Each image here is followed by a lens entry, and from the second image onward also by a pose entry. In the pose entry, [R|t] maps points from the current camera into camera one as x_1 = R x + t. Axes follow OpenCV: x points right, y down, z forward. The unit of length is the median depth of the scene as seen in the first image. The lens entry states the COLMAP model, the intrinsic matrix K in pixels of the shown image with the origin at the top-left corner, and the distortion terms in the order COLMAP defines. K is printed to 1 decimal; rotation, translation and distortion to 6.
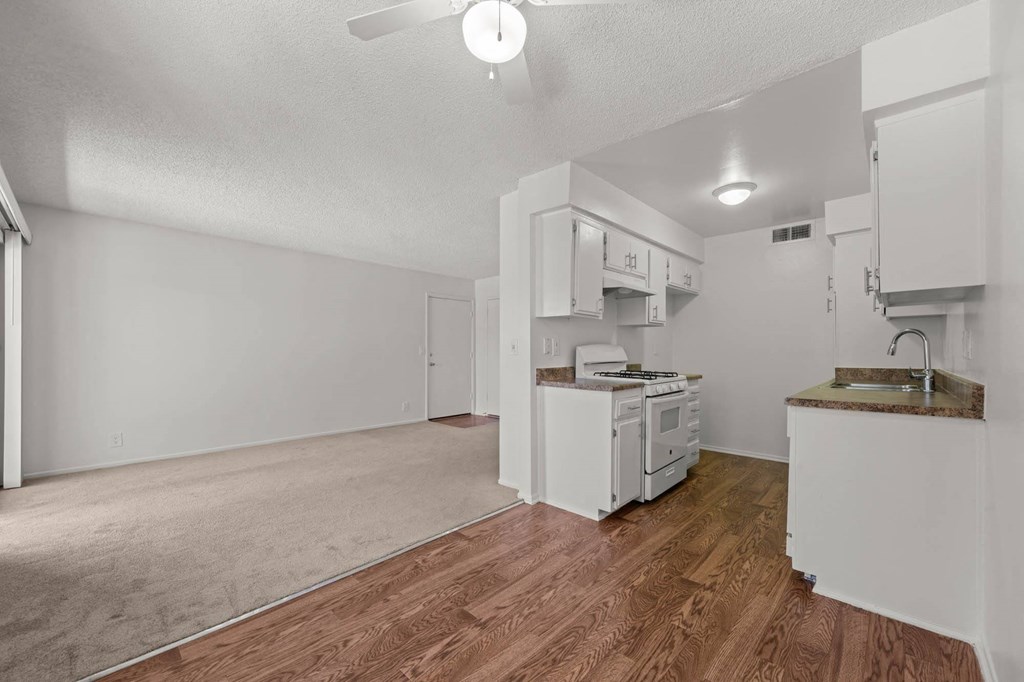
lens RADIAL K [[417.0, 0, 507.8], [0, 417.0, 345.8], [0, 0, 1]] dist [0.001031, -0.000111]
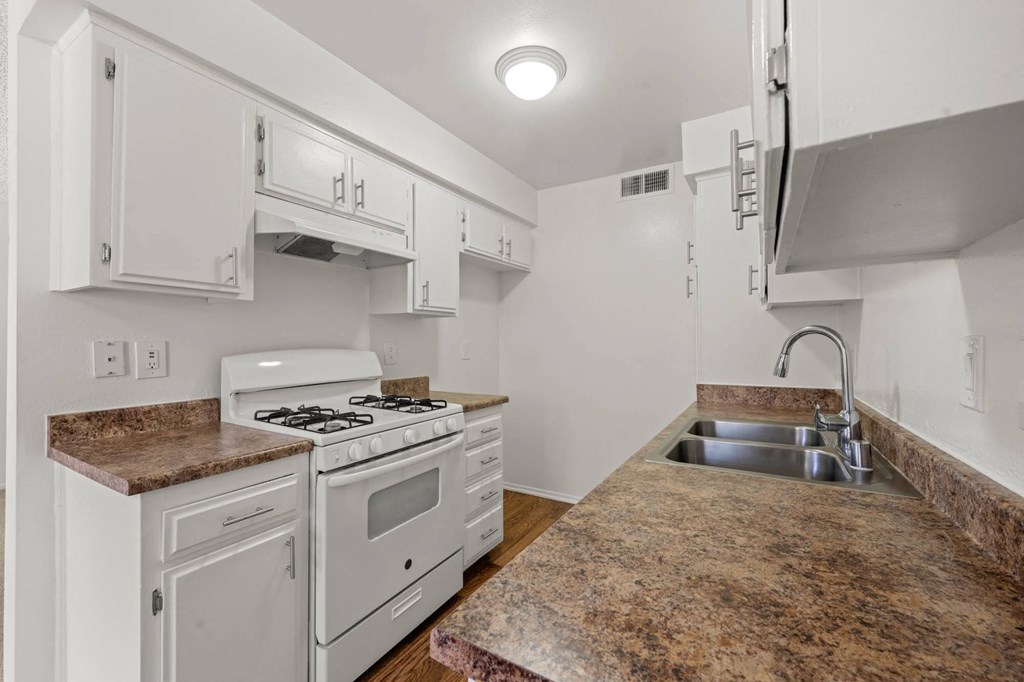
lens RADIAL K [[417.0, 0, 515.5], [0, 417.0, 332.6], [0, 0, 1]] dist [0.001031, -0.000111]
pose [[0.976610, 0.001557, 0.215012, 0.413414], [0.000504, 0.999954, -0.009530, -0.022352], [-0.215017, 0.009416, 0.976565, 0.479212]]
